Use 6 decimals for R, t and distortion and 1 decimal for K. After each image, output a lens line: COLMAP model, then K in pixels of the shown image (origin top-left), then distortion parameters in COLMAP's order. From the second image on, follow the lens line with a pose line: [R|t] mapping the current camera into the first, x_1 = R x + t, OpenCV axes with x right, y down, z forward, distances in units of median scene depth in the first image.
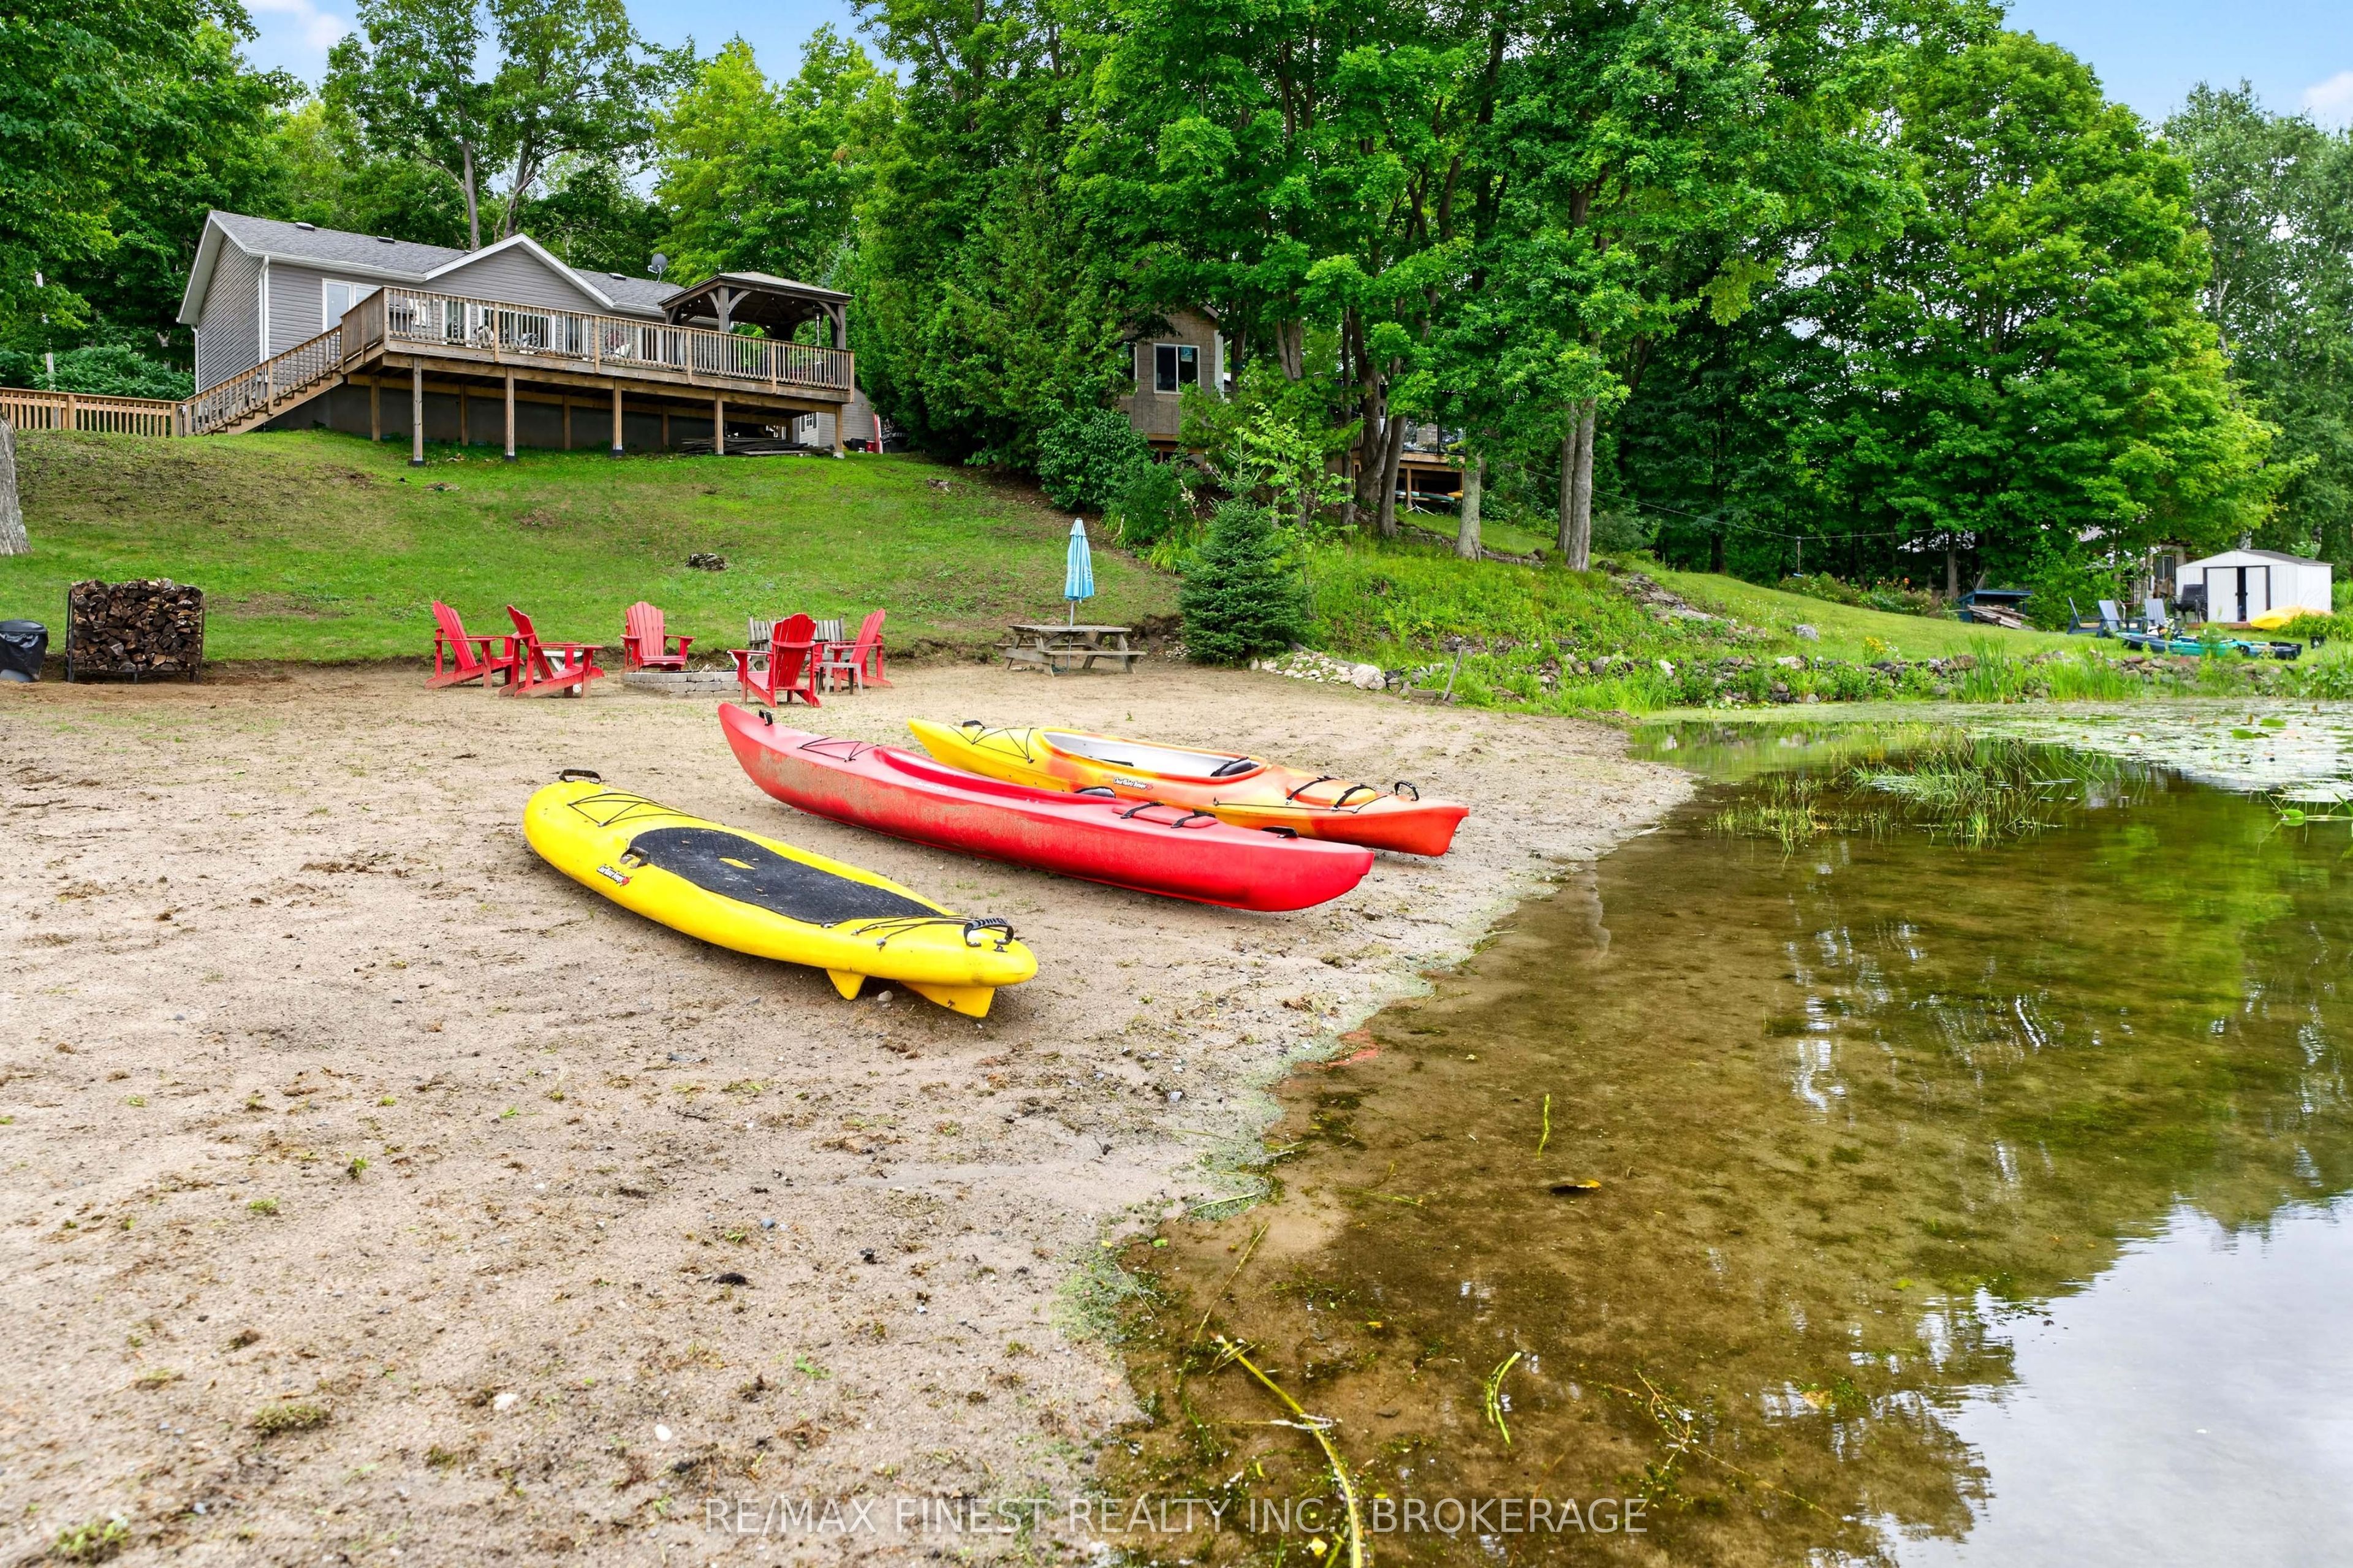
lens RADIAL K [[1659.9, 0, 1178.7], [0, 1659.9, 677.0], [0, 0, 1]] dist [0.058082, -0.051423]
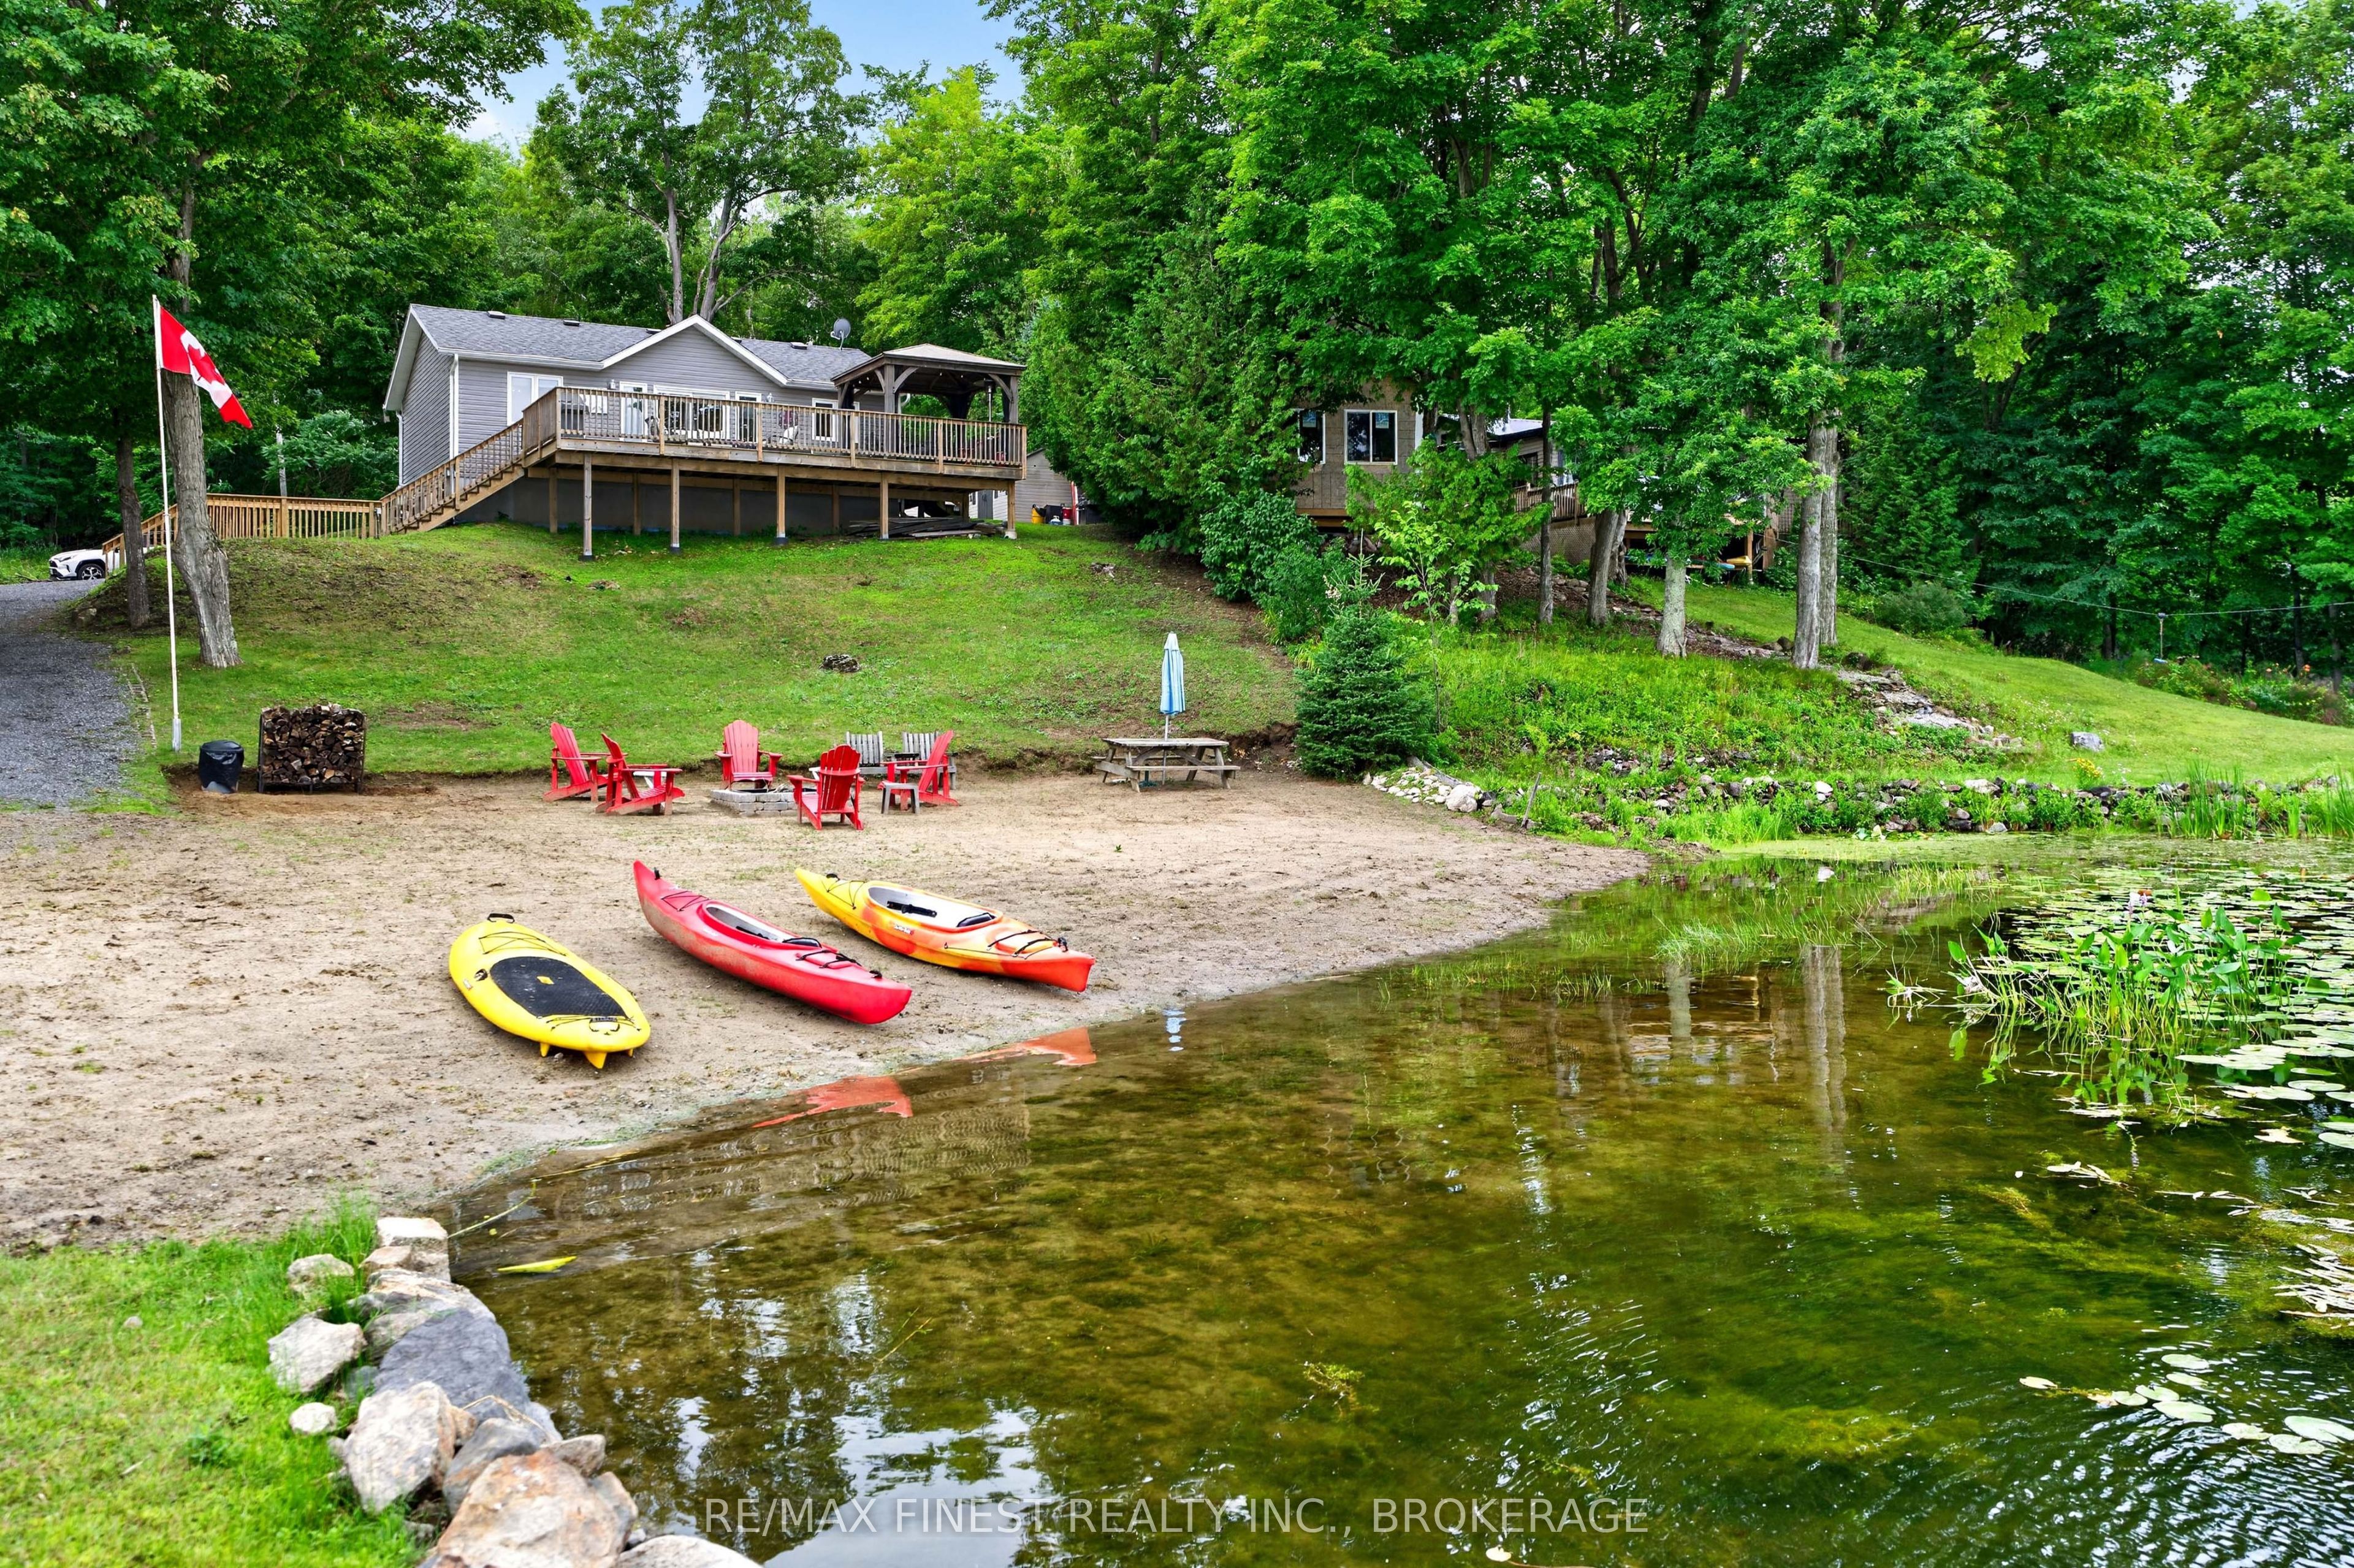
lens RADIAL K [[2122.7, 0, 1177.0], [0, 2122.7, 784.0], [0, 0, 1]] dist [0.018593, 0.004434]
pose [[0.979799, 0.021211, -0.198858, 0.153288], [-0.016177, 0.999507, 0.026904, -0.030371], [0.199331, -0.023143, 0.979659, -0.191305]]
